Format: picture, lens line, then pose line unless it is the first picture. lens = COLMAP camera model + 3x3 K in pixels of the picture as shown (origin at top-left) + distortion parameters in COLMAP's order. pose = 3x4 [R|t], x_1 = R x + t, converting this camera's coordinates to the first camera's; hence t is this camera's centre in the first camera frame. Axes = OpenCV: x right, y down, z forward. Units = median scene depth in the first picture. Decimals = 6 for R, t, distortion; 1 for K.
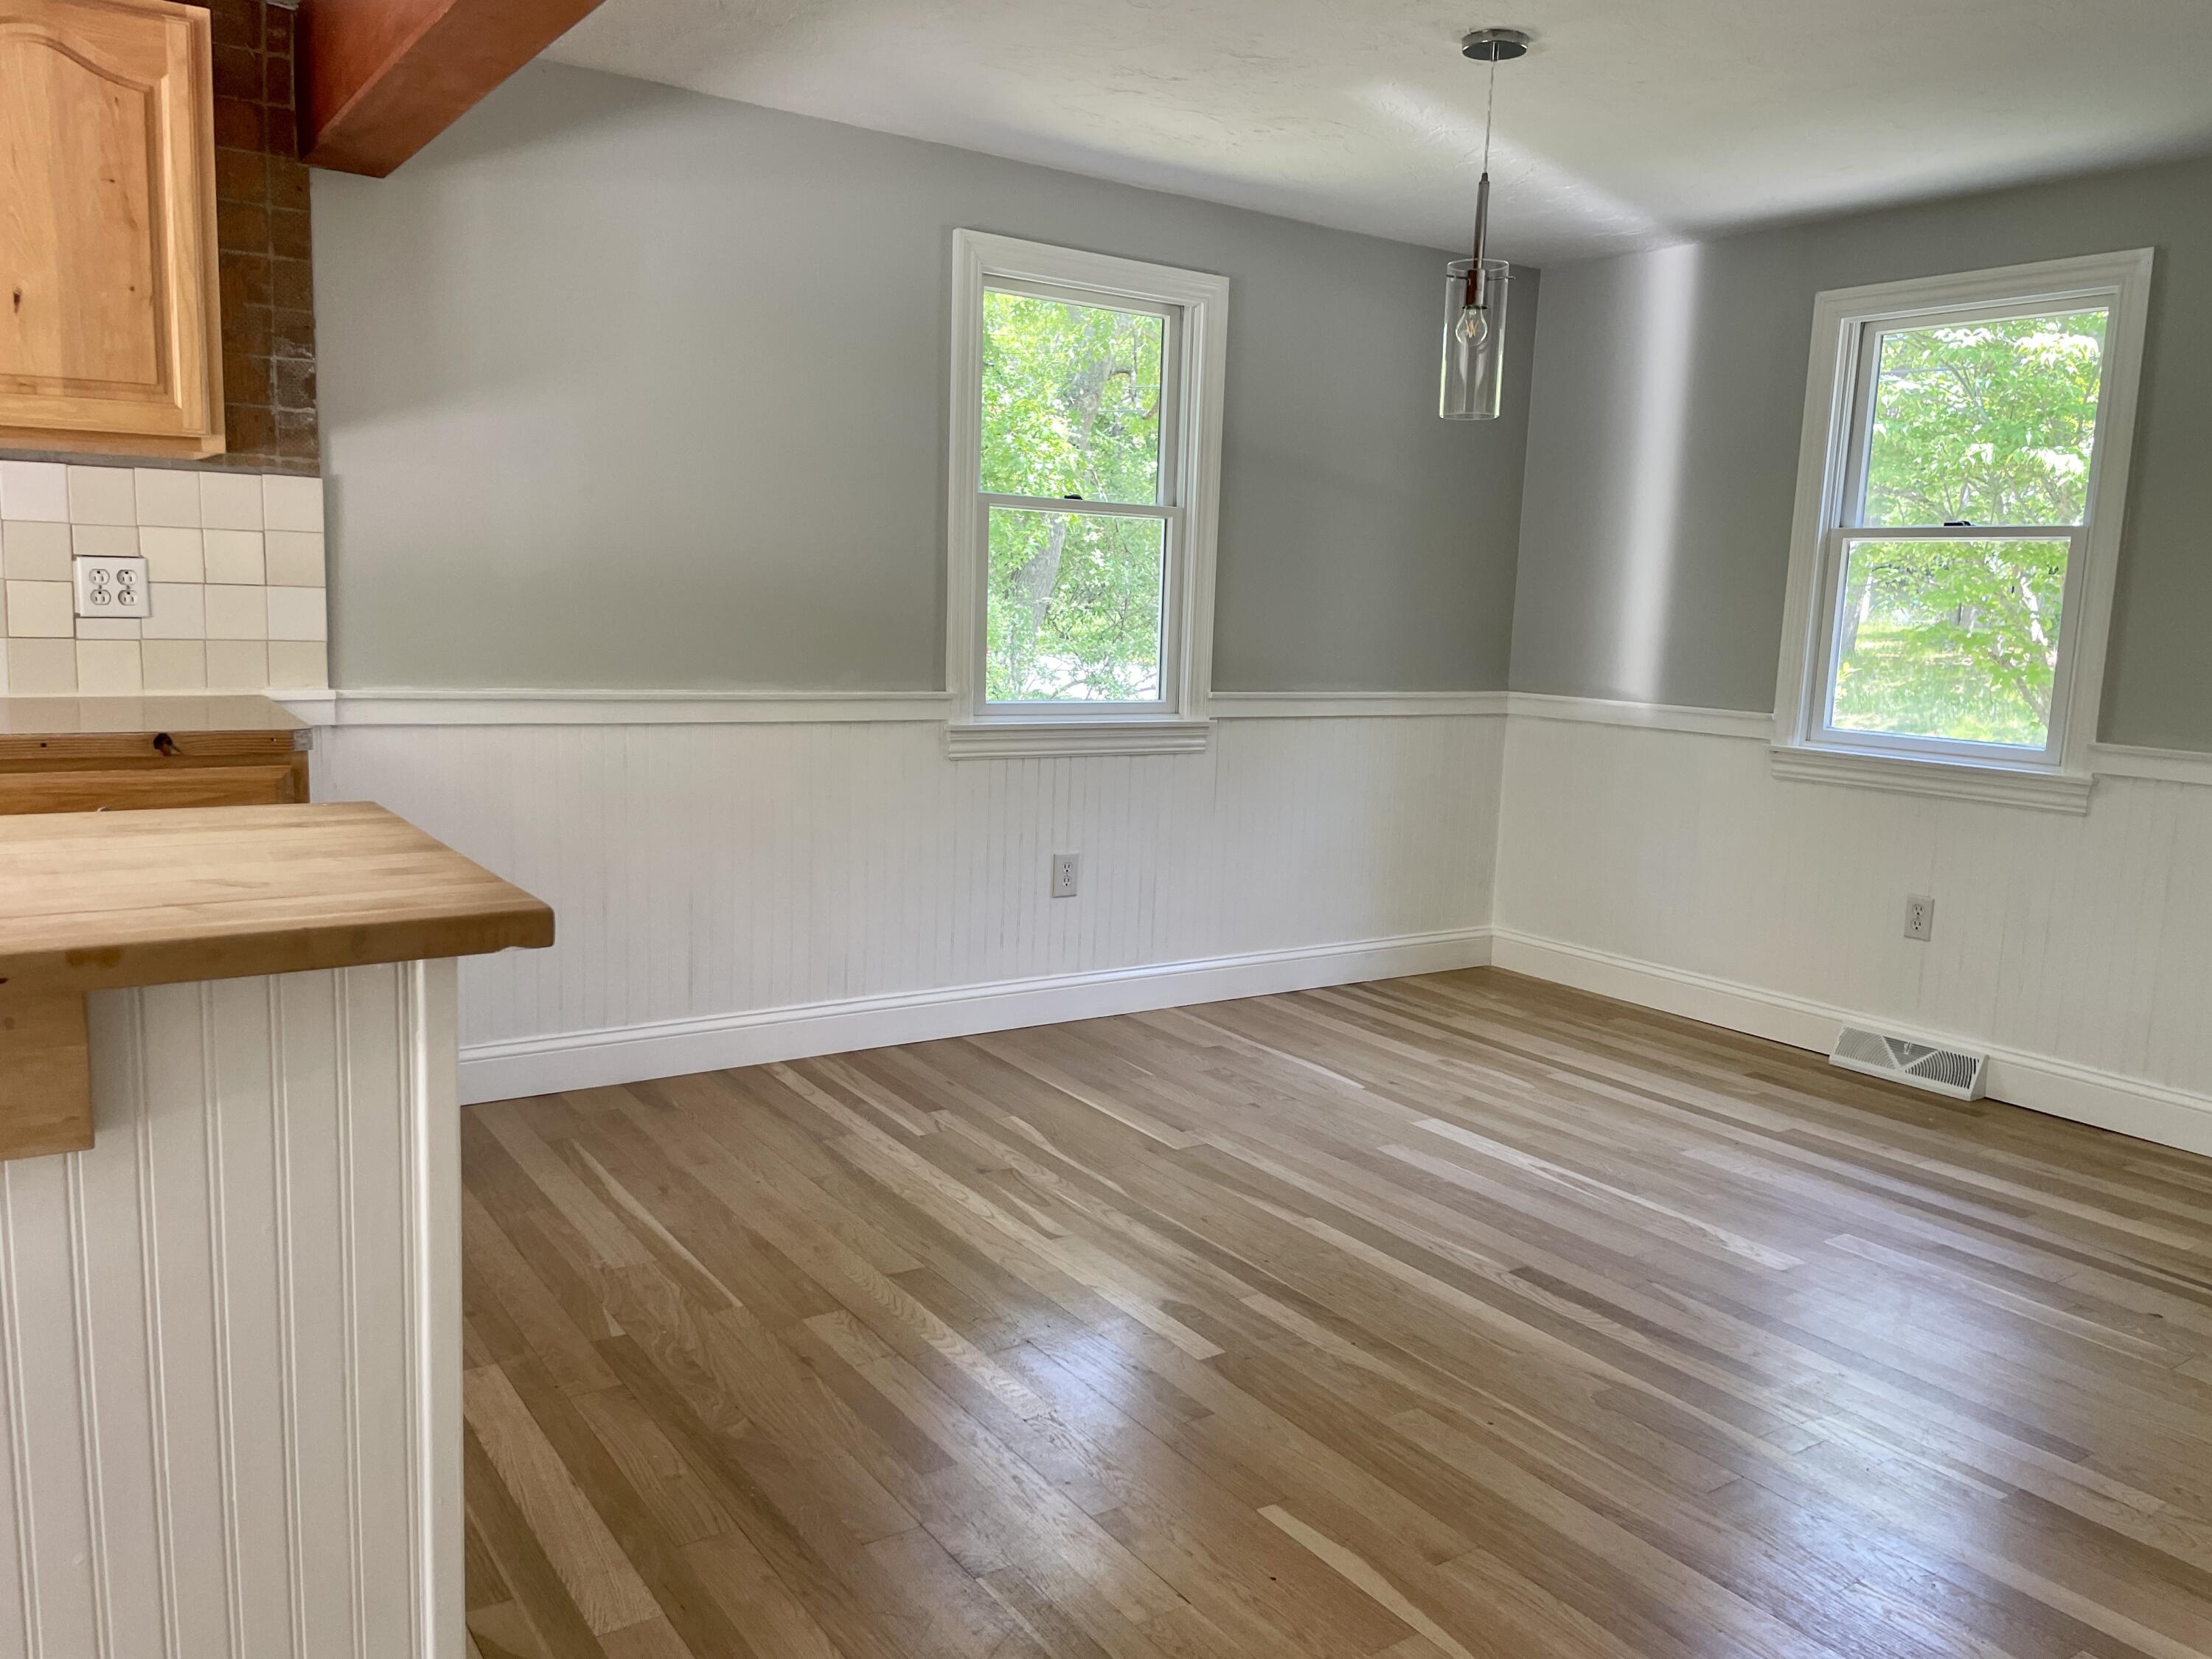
lens RADIAL K [[1660.4, 0, 1120.7], [0, 1660.4, 842.1], [0, 0, 1]] dist [0.054039, -0.068091]
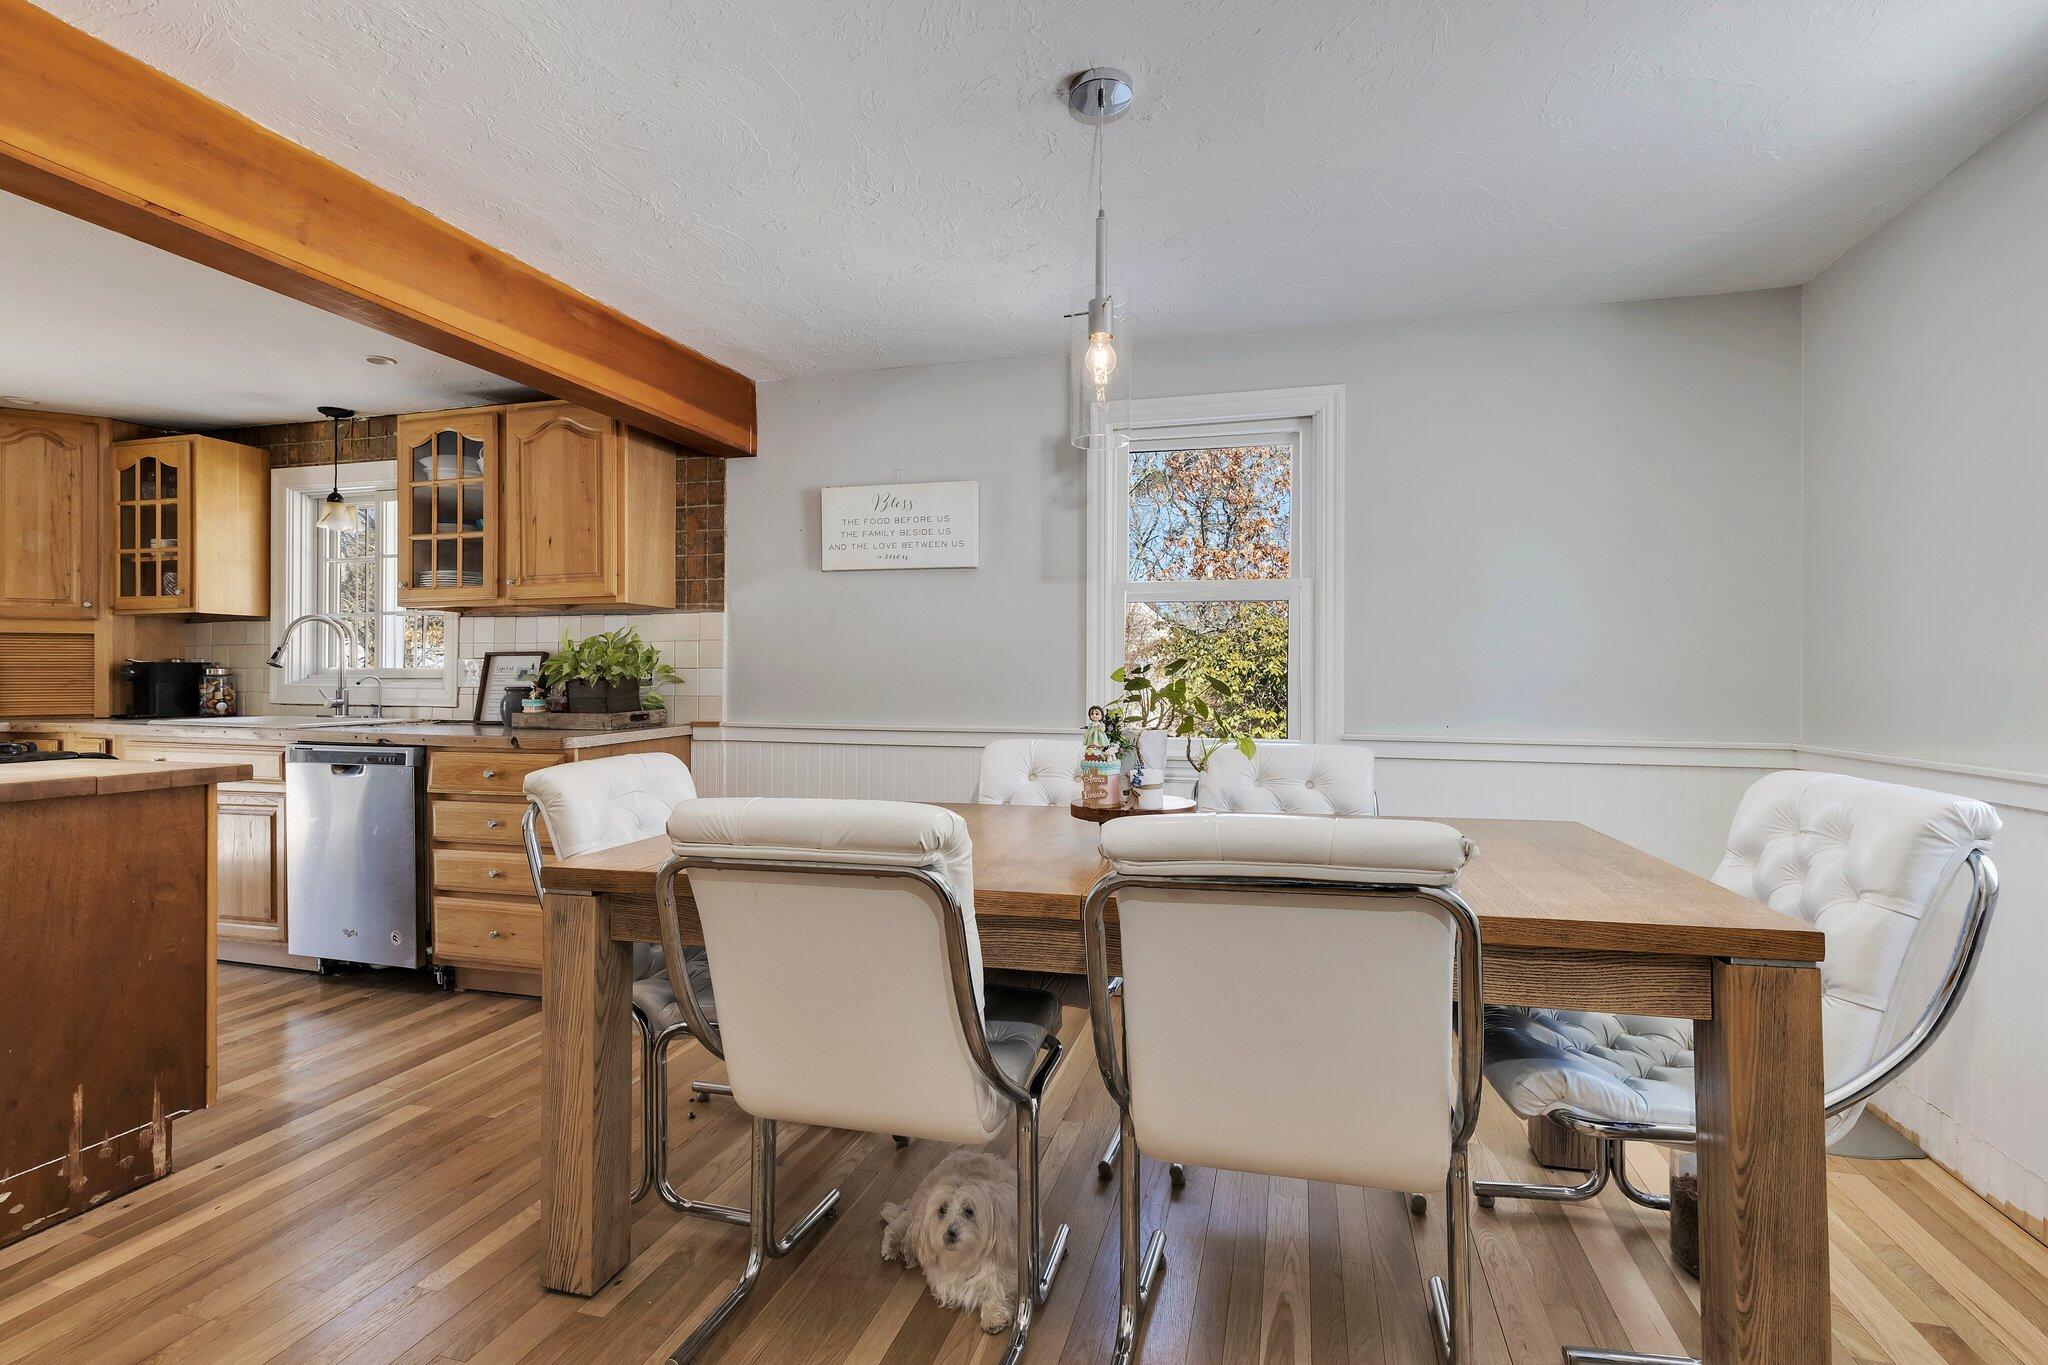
lens RADIAL K [[926.6, 0, 1044.0], [0, 926.6, 677.8], [0, 0, 1]] dist [-0.004391, 0.000763]
pose [[0.646422, -0.034947, -0.762179, 0.583259], [-0.091655, 0.988160, -0.123043, -0.046832], [0.757455, 0.149396, 0.635565, 0.630128]]
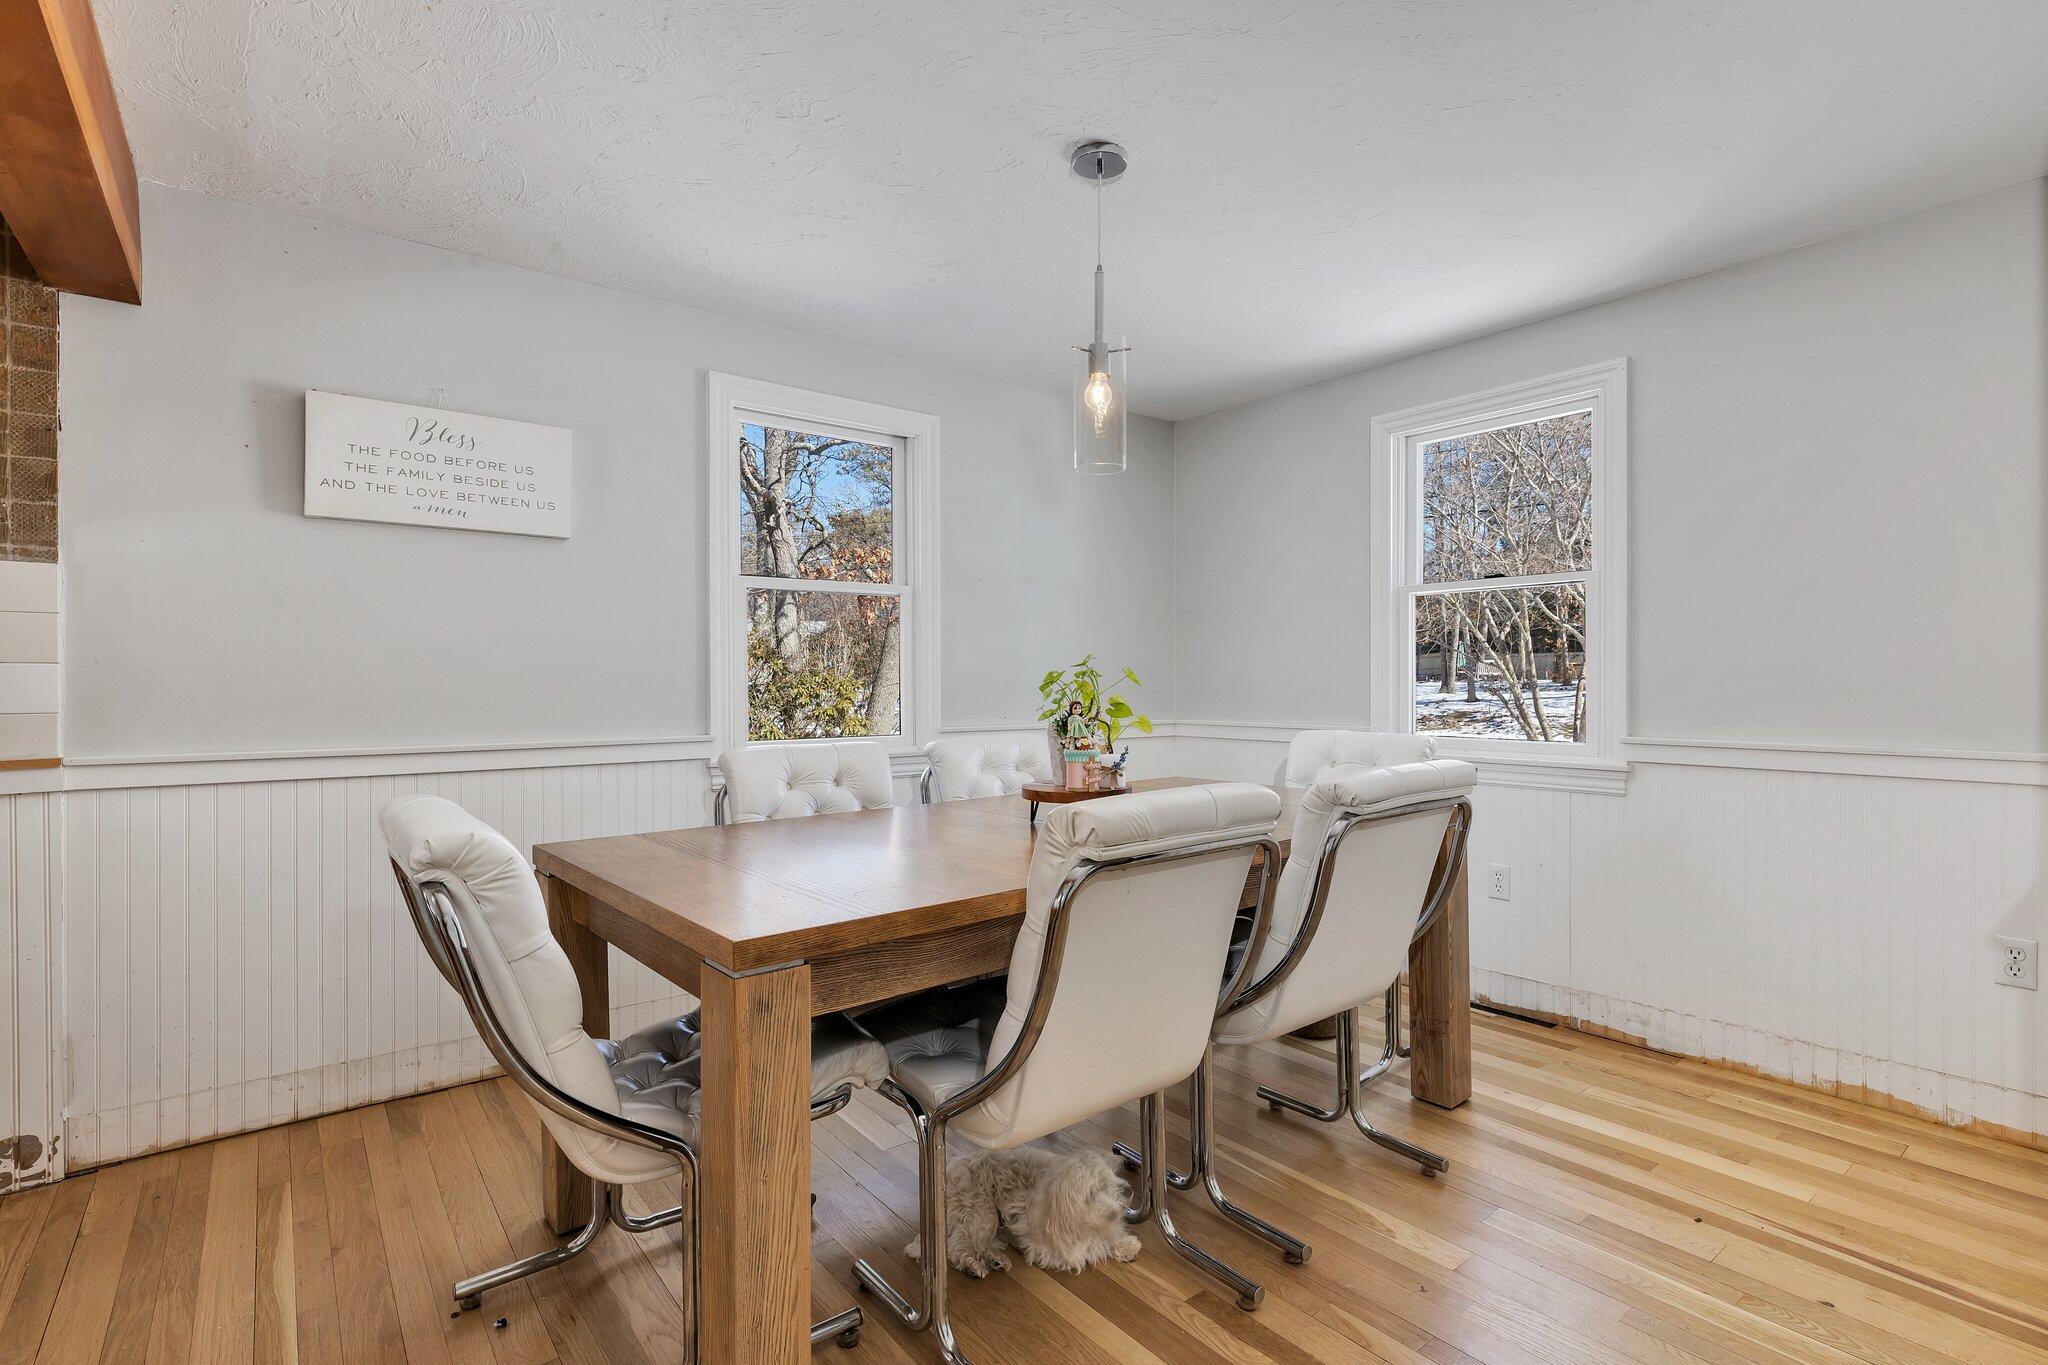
lens RADIAL K [[975.3, 0, 1020.2], [0, 975.3, 681.2], [0, 0, 1]] dist [0.003871, -0.000289]
pose [[0.997708, -0.038874, 0.055381, 0.109618], [0.046371, 0.988887, -0.141252, -0.023918], [-0.049275, 0.143497, 0.988423, 0.362575]]
